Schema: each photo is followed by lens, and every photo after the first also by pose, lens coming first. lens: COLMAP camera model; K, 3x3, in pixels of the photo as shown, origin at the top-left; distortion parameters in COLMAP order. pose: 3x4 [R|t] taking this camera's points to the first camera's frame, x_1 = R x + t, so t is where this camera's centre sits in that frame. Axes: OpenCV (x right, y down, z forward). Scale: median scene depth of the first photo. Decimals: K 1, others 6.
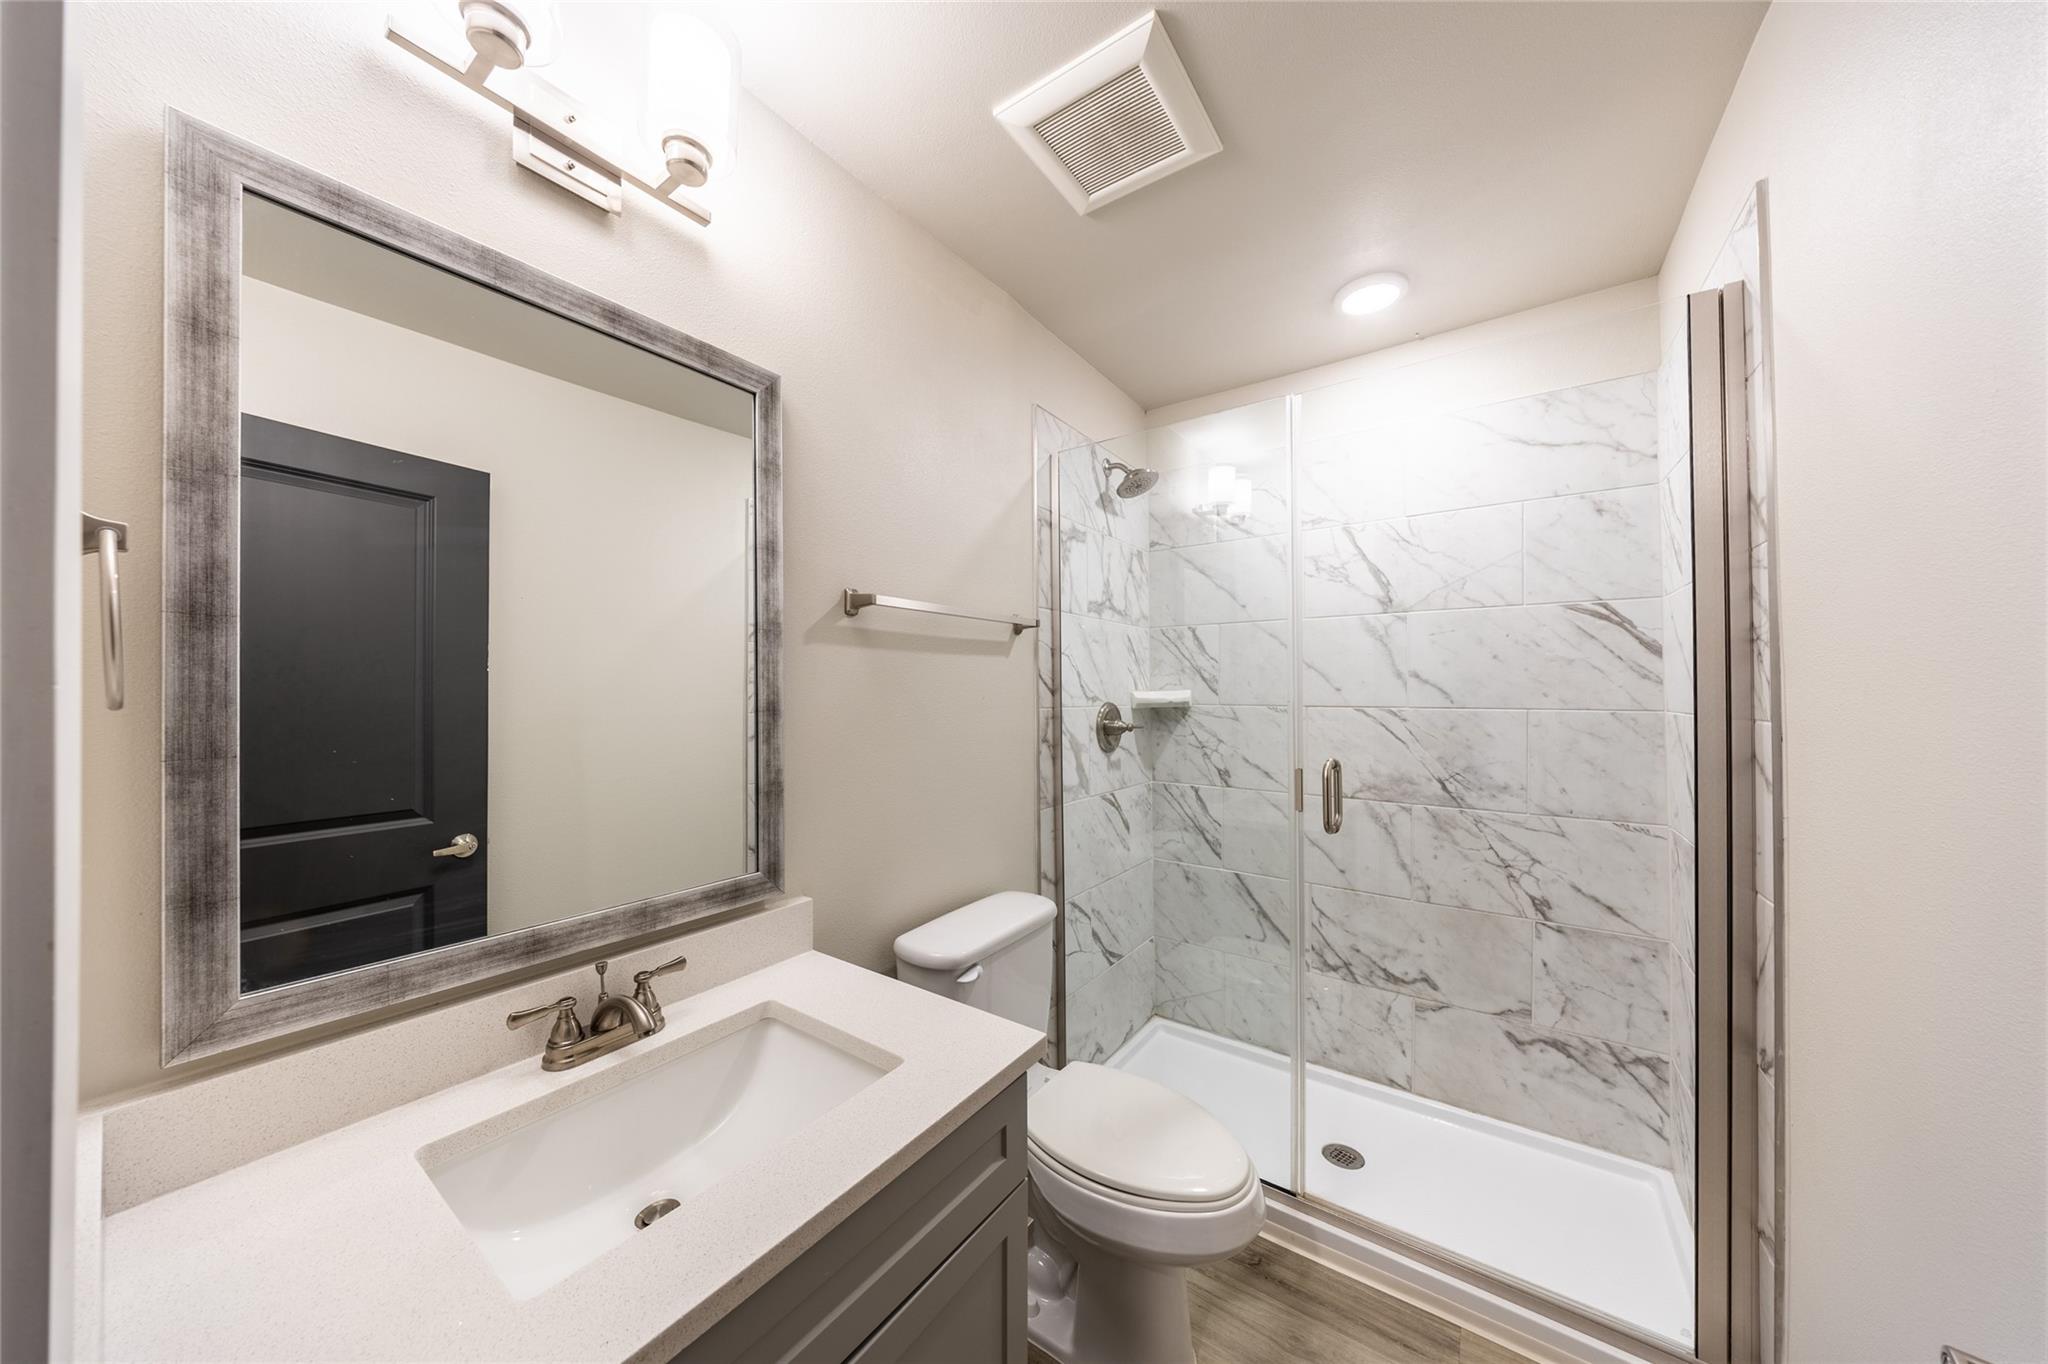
lens RADIAL K [[643.2, 0, 1012.8], [0, 643.2, 692.3], [0, 0, 1]] dist [-0.003686, -0.000186]
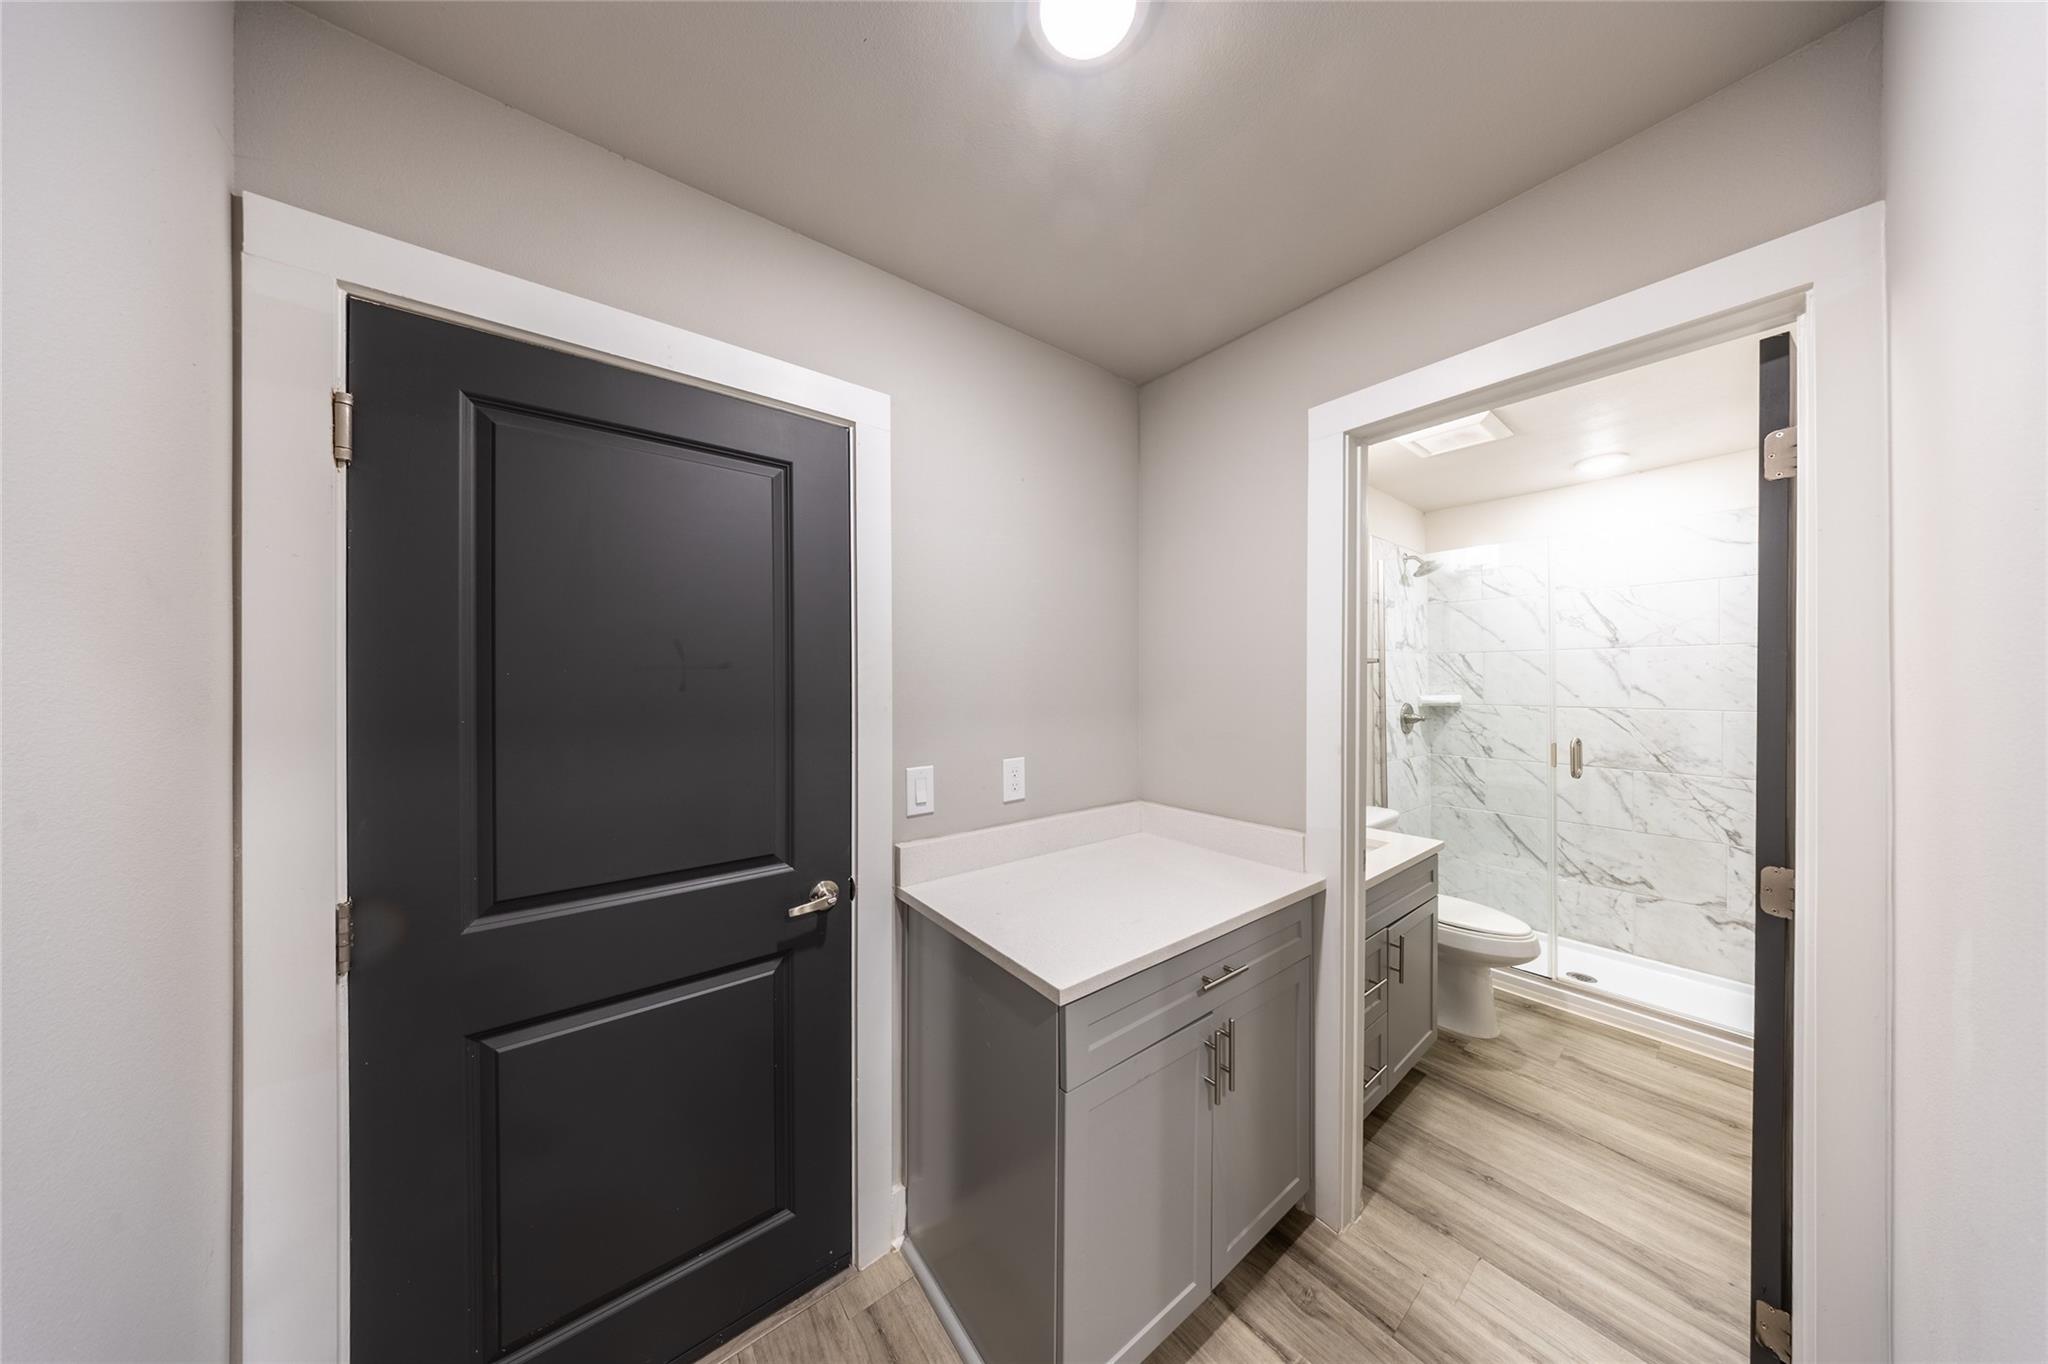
lens RADIAL K [[591.2, 0, 1039.7], [0, 591.2, 686.7], [0, 0, 1]] dist [0.003423, 0.000210]
pose [[0.969120, -0.001193, -0.246585, -0.414870], [0.002955, 0.999973, 0.006774, -0.042513], [0.246571, -0.007293, 0.969097, -0.740548]]
